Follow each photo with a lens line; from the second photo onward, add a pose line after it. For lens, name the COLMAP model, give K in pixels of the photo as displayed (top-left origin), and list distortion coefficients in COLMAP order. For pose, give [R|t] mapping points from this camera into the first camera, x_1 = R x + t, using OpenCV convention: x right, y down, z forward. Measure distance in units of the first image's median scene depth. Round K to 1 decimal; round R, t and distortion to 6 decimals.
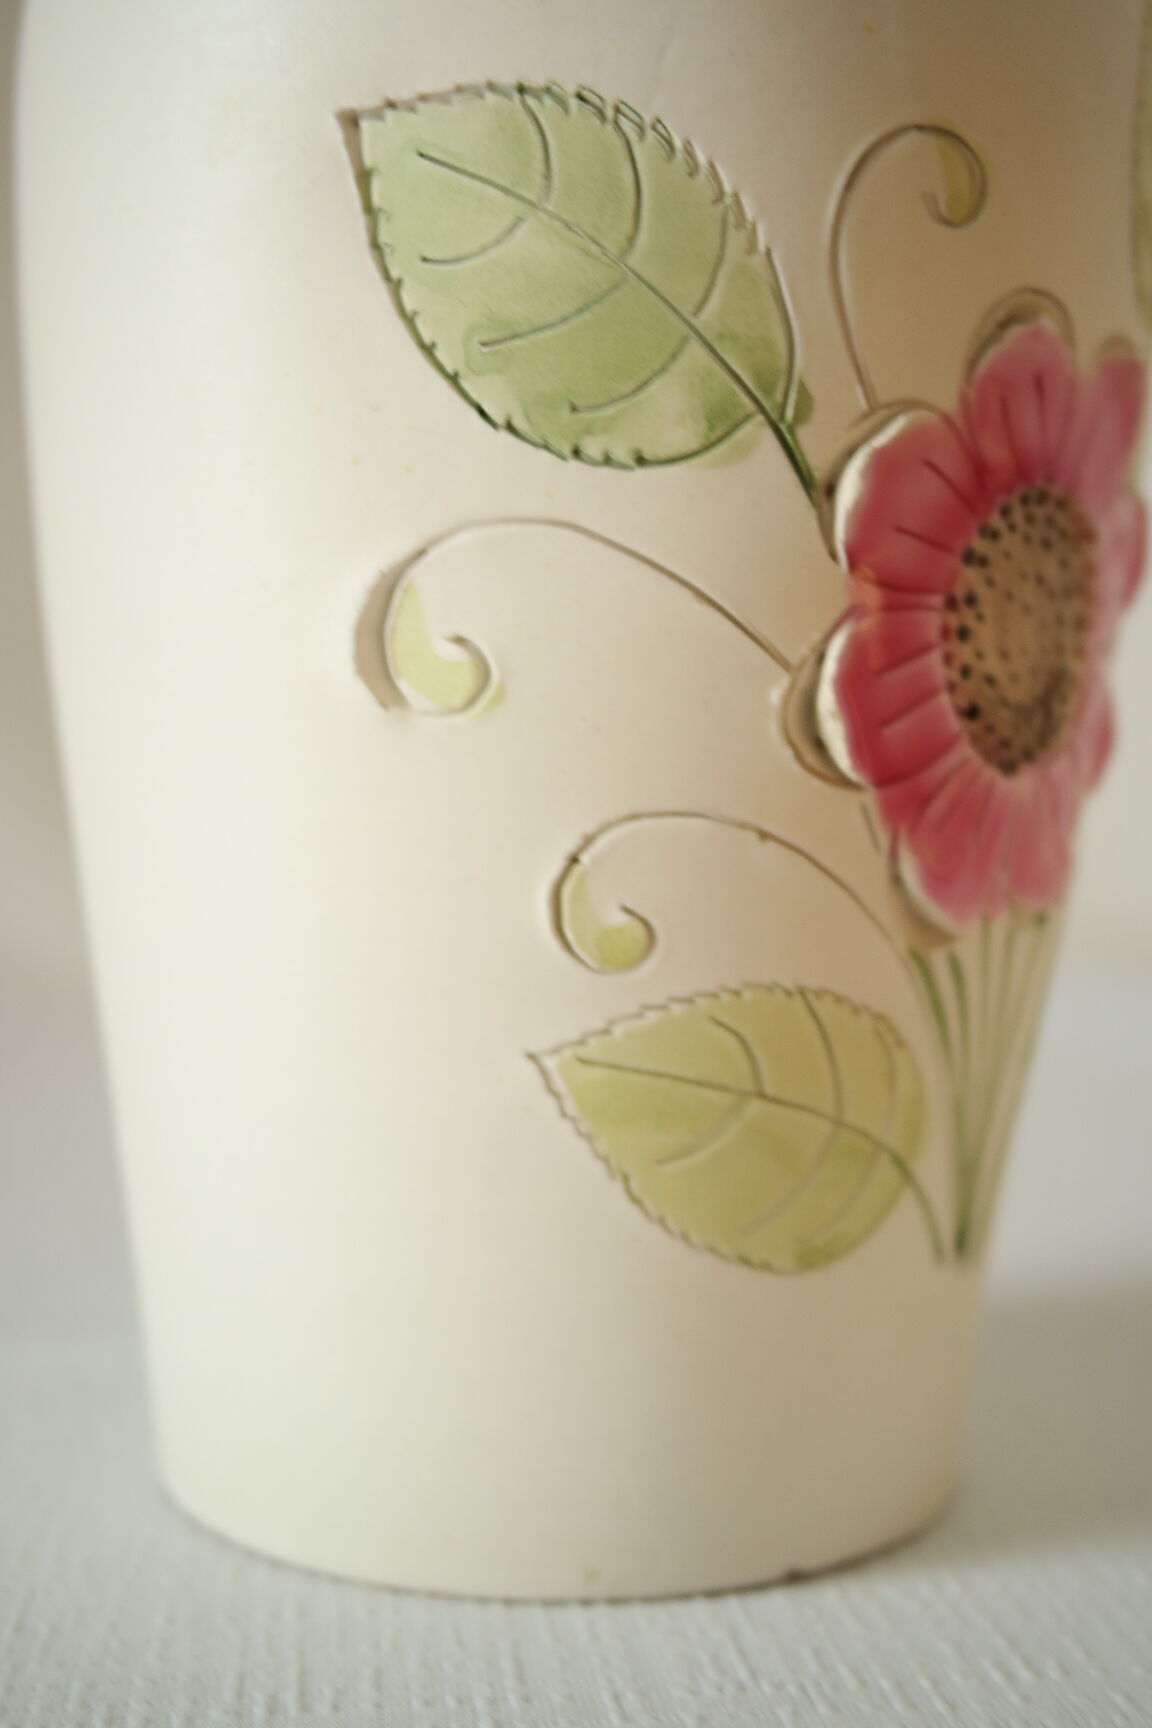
lens RADIAL K [[2215.2, 0, 578.8], [0, 2215.2, 820.1], [0, 0, 1]] dist [-0.039744, -0.017737]
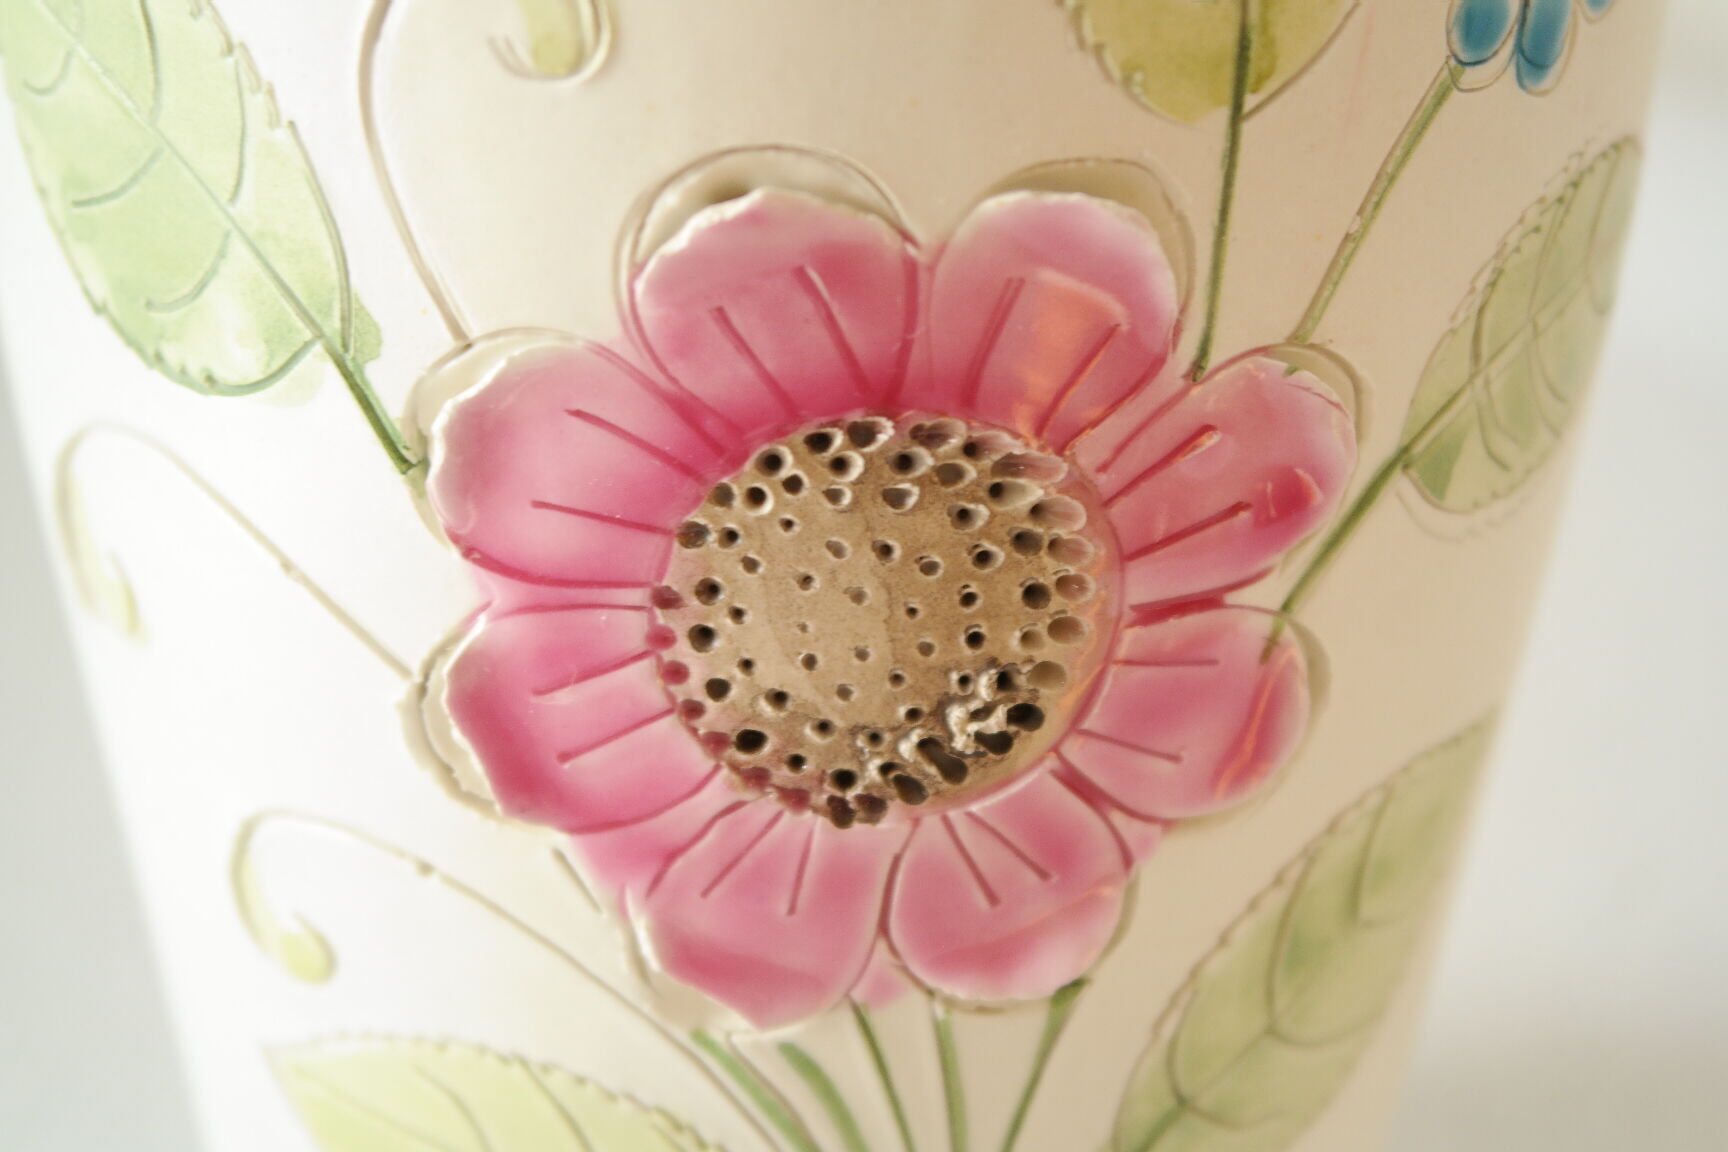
lens RADIAL K [[3420.0, 0, 864.0], [0, 3420.0, 576.0], [0, 0, 1]] dist [-0.026285, -0.112065]
pose [[0.721049, 0.202614, -0.662598, 0.942523], [0.002850, 0.955414, 0.295255, -0.430820], [0.692878, -0.214781, 0.688323, 0.340824]]
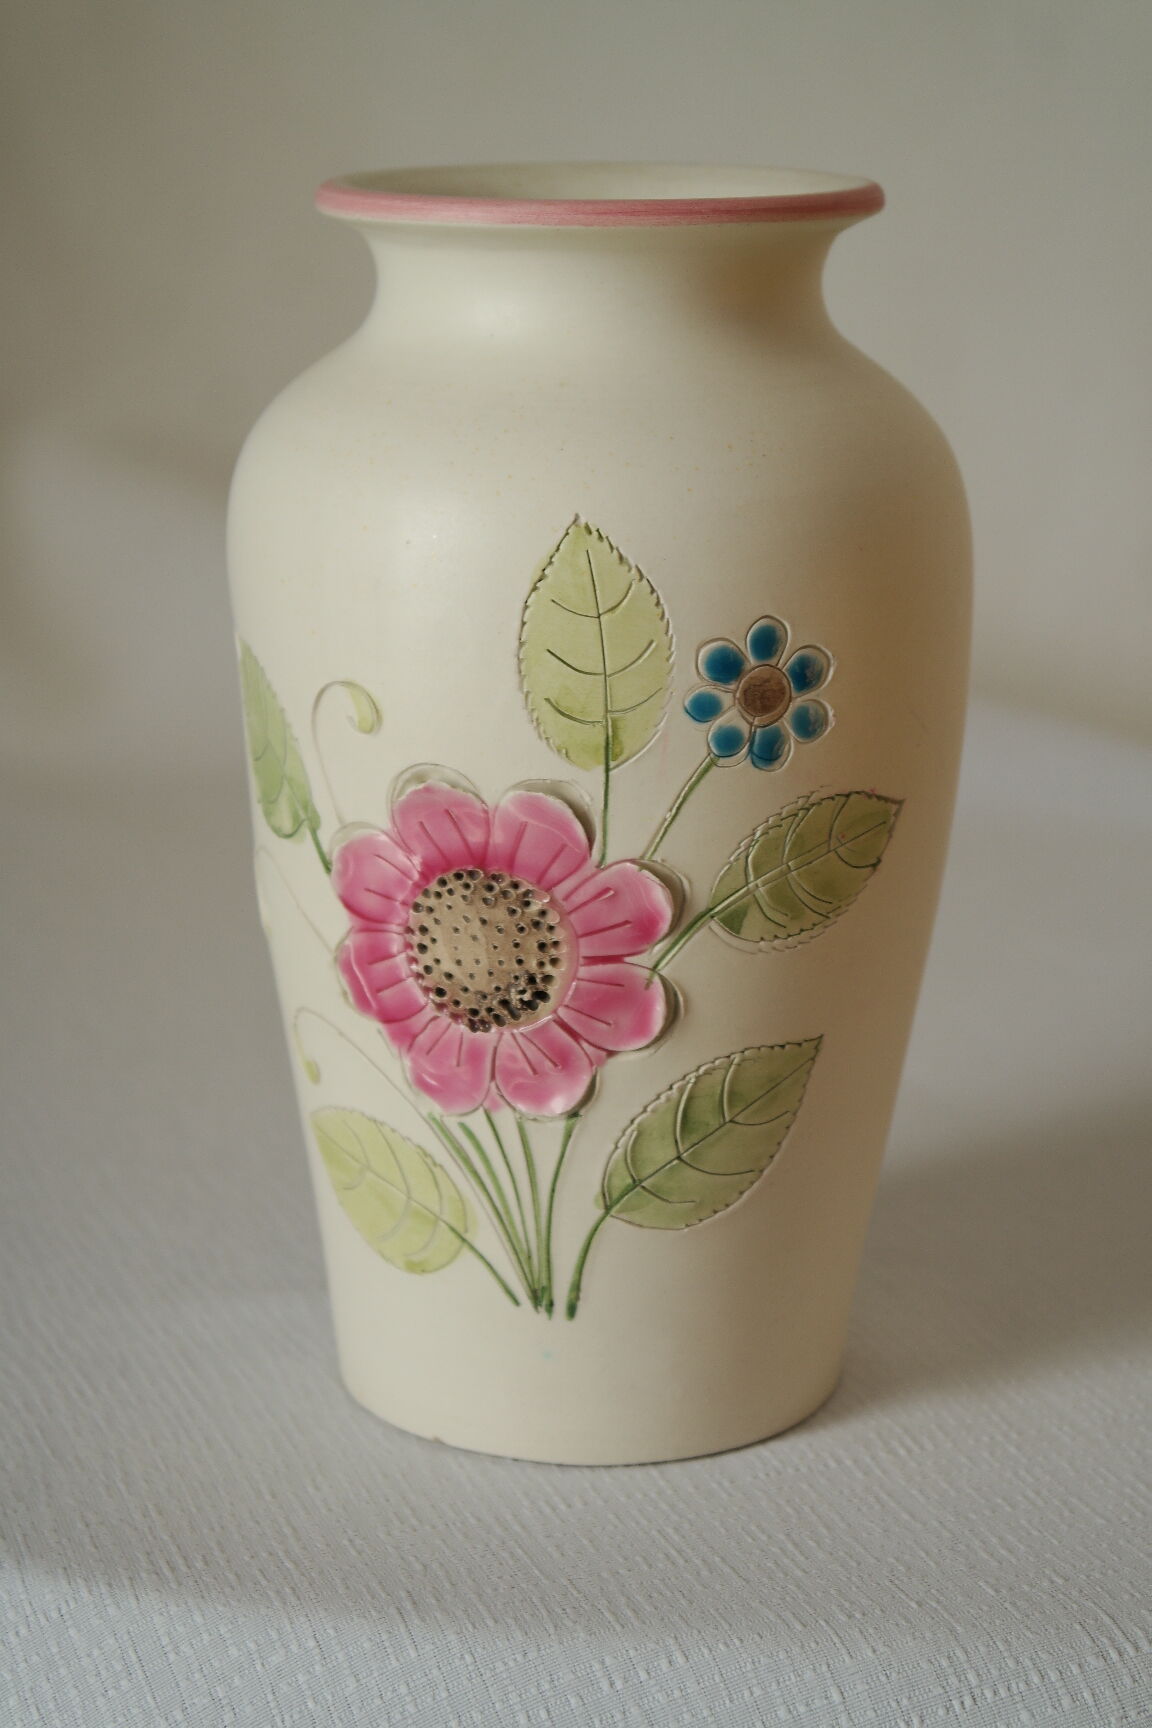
lens RADIAL K [[3726.3, 0, 571.1], [0, 3726.3, 619.8], [0, 0, 1]] dist [0.012409, 0.110110]
pose [[0.368870, 0.151750, -0.917010, 3.030915], [-0.008604, 0.987098, 0.159888, -0.855298], [0.929441, -0.051088, 0.365416, 0.050807]]
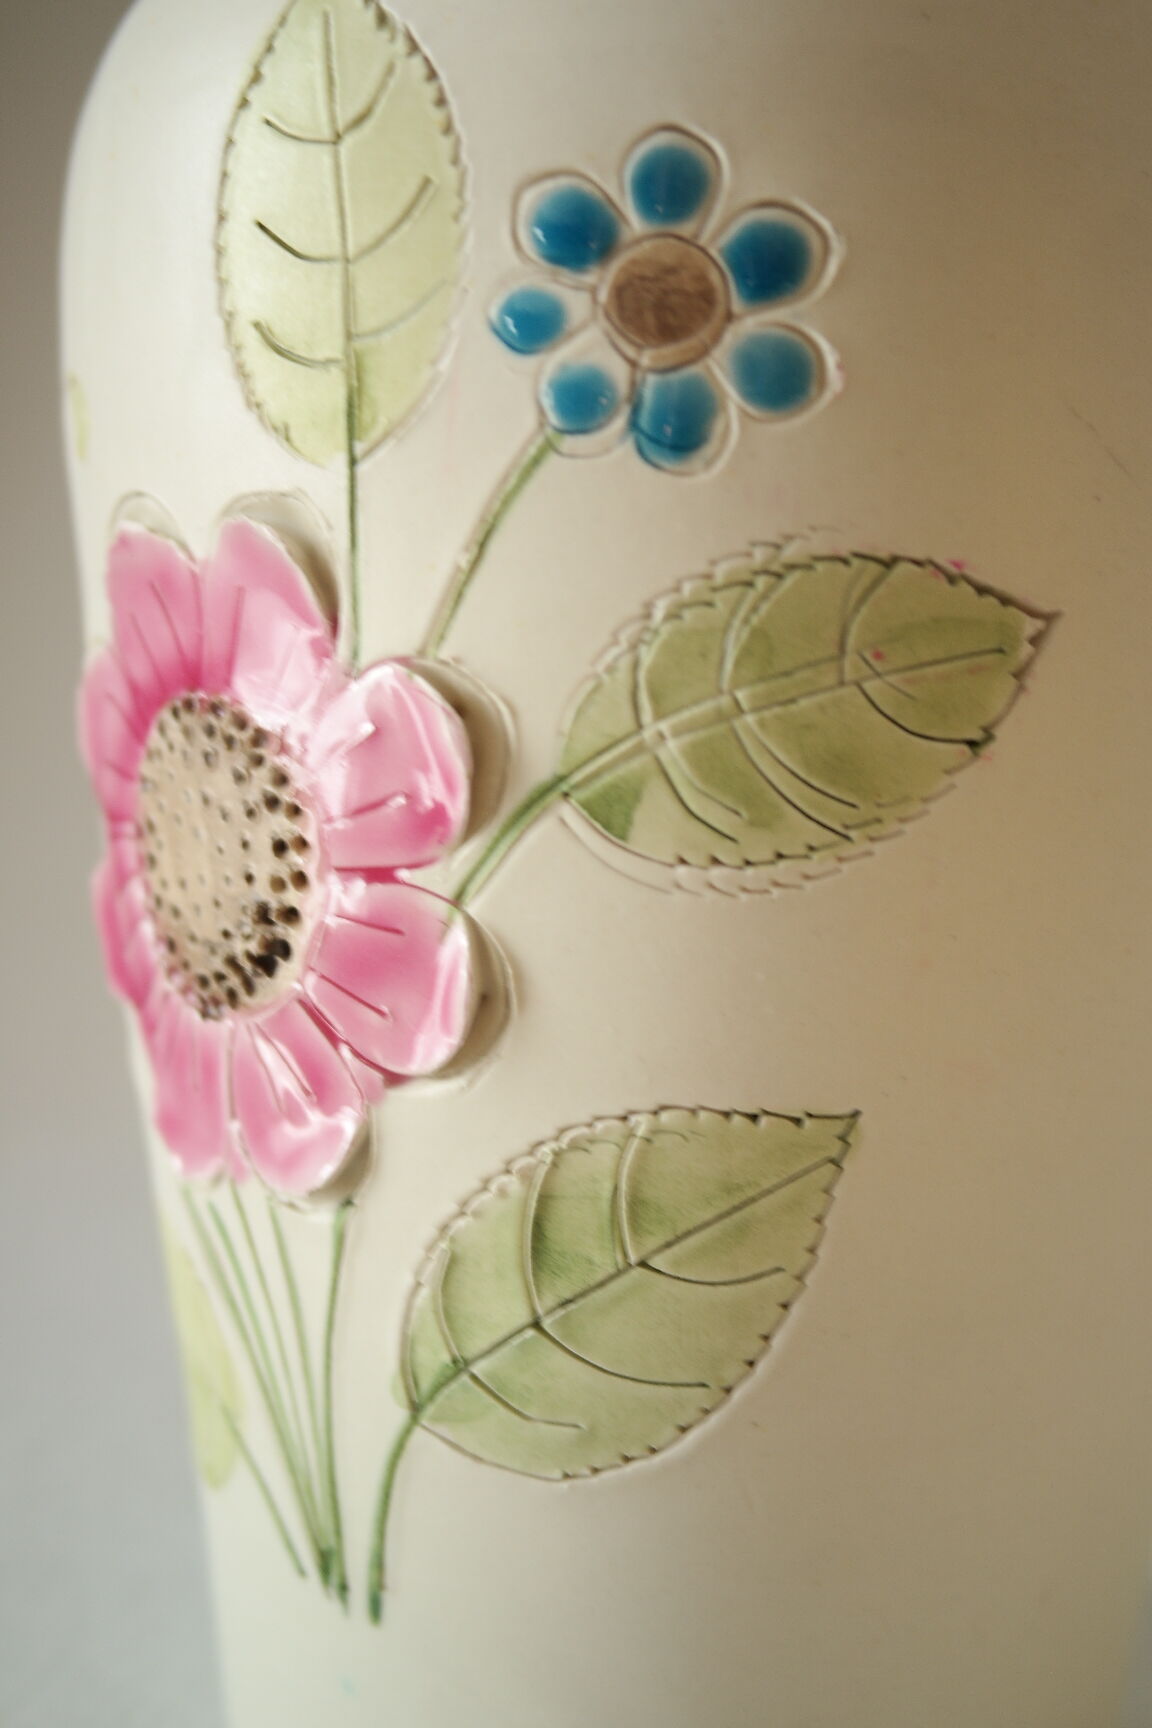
lens RADIAL K [[2215.2, 0, 578.8], [0, 2215.2, 820.1], [0, 0, 1]] dist [-0.039744, -0.017737]
pose [[-0.145326, -0.002765, -0.989380, 1.156605], [-0.046300, 0.998920, 0.004009, -0.121074], [0.988300, 0.046391, -0.145297, 1.393722]]
